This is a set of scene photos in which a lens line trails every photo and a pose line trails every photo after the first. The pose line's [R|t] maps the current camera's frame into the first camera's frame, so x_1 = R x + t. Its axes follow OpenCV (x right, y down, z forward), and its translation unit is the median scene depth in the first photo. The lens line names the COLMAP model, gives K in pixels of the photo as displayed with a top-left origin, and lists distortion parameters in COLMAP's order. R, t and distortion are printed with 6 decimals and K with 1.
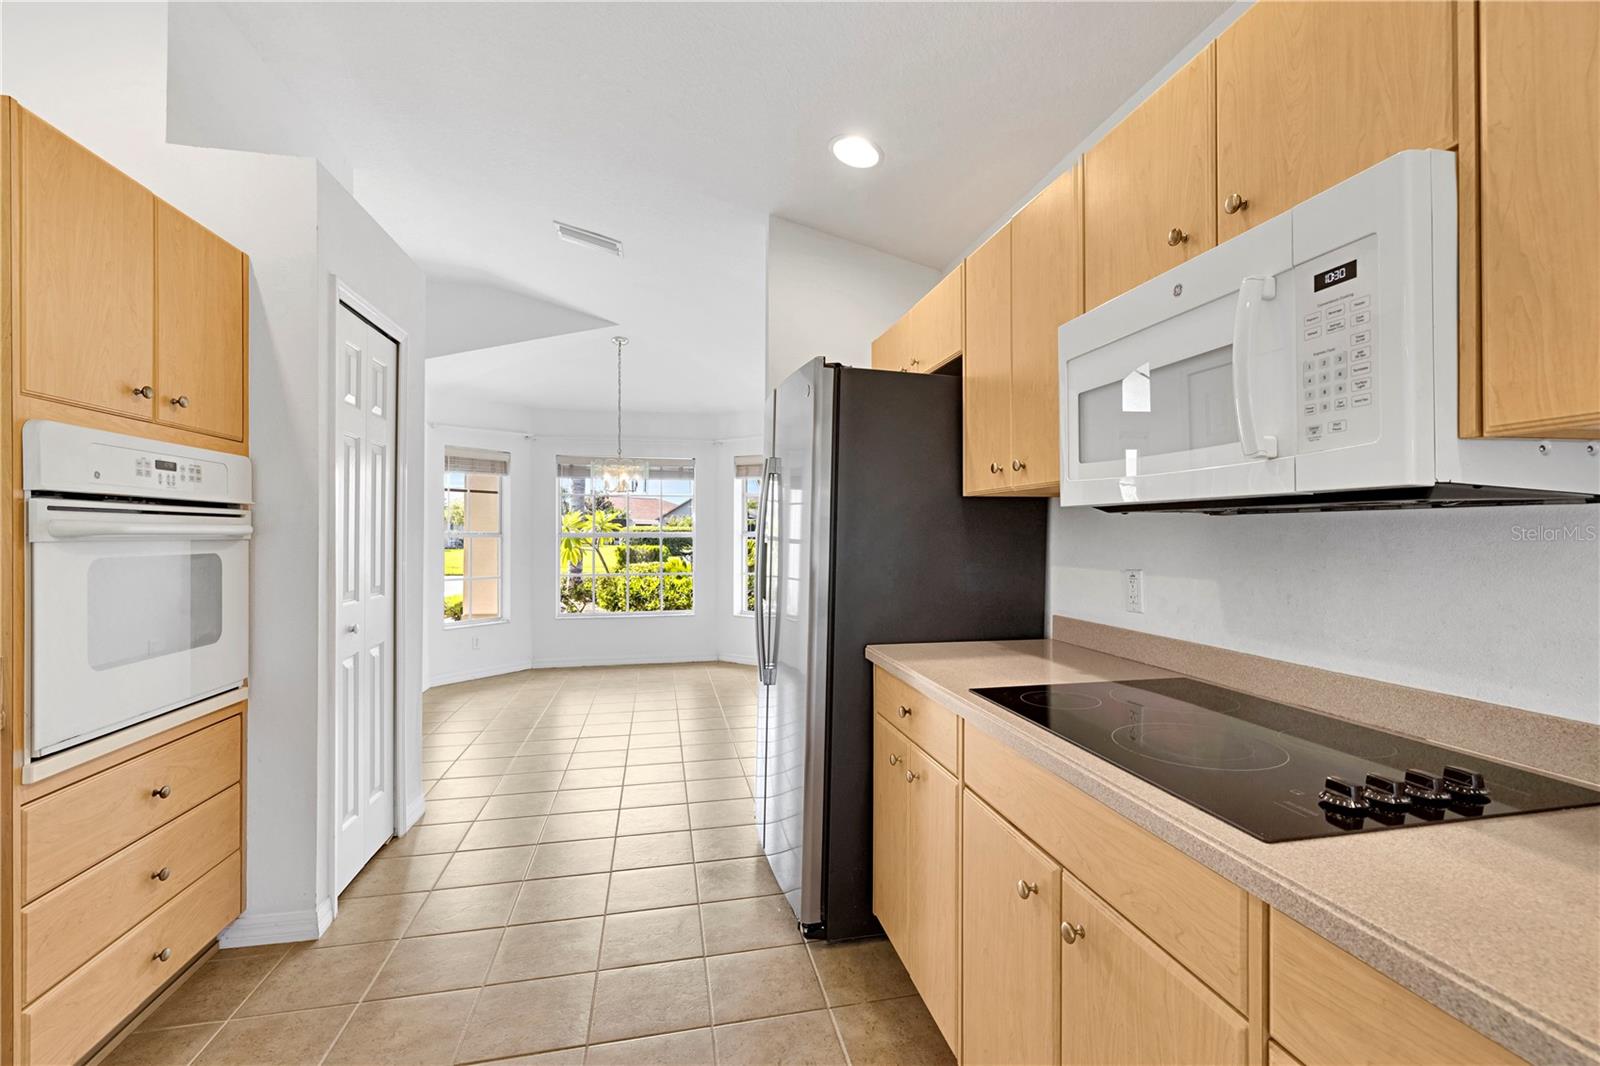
lens RADIAL K [[681.7, 0, 811.4], [0, 681.7, 533.5], [0, 0, 1]] dist [0.004797, -0.000641]
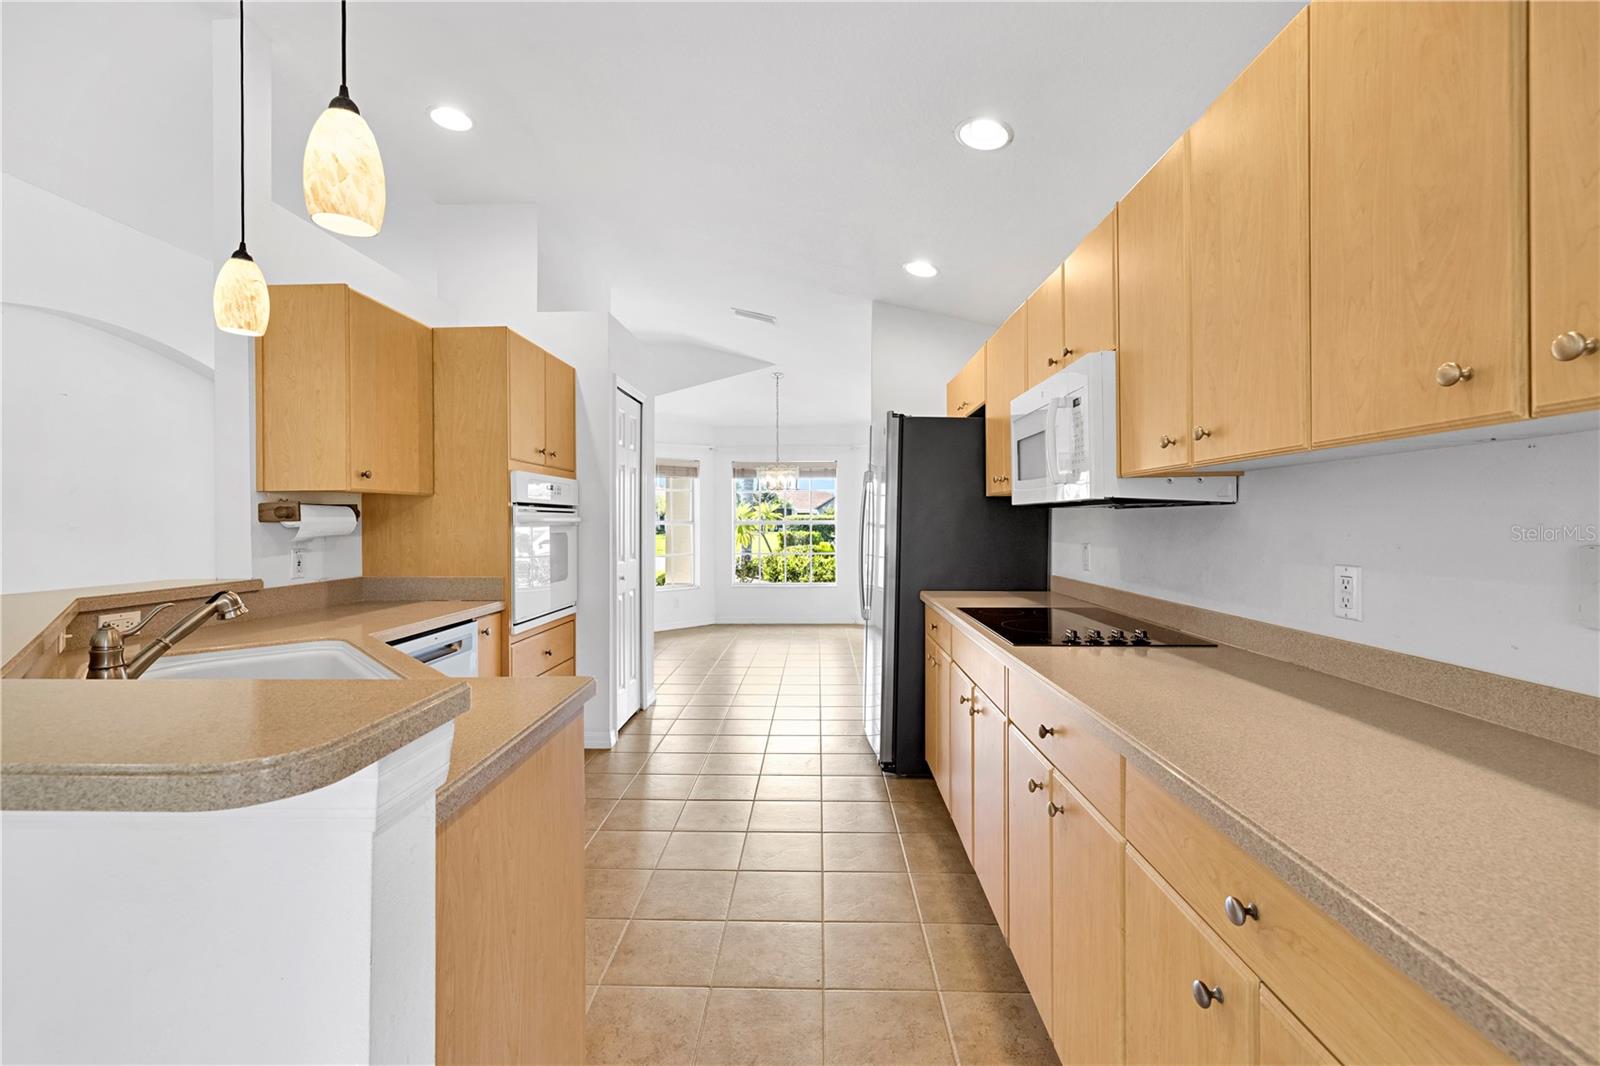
lens RADIAL K [[681.7, 0, 810.6], [0, 681.7, 527.6], [0, 0, 1]] dist [0.004797, -0.000641]
pose [[0.971769, -0.000902, -0.235933, 0.187865], [0.003062, 0.999957, 0.008786, 0.001074], [0.235915, -0.009261, 0.971730, -0.548292]]
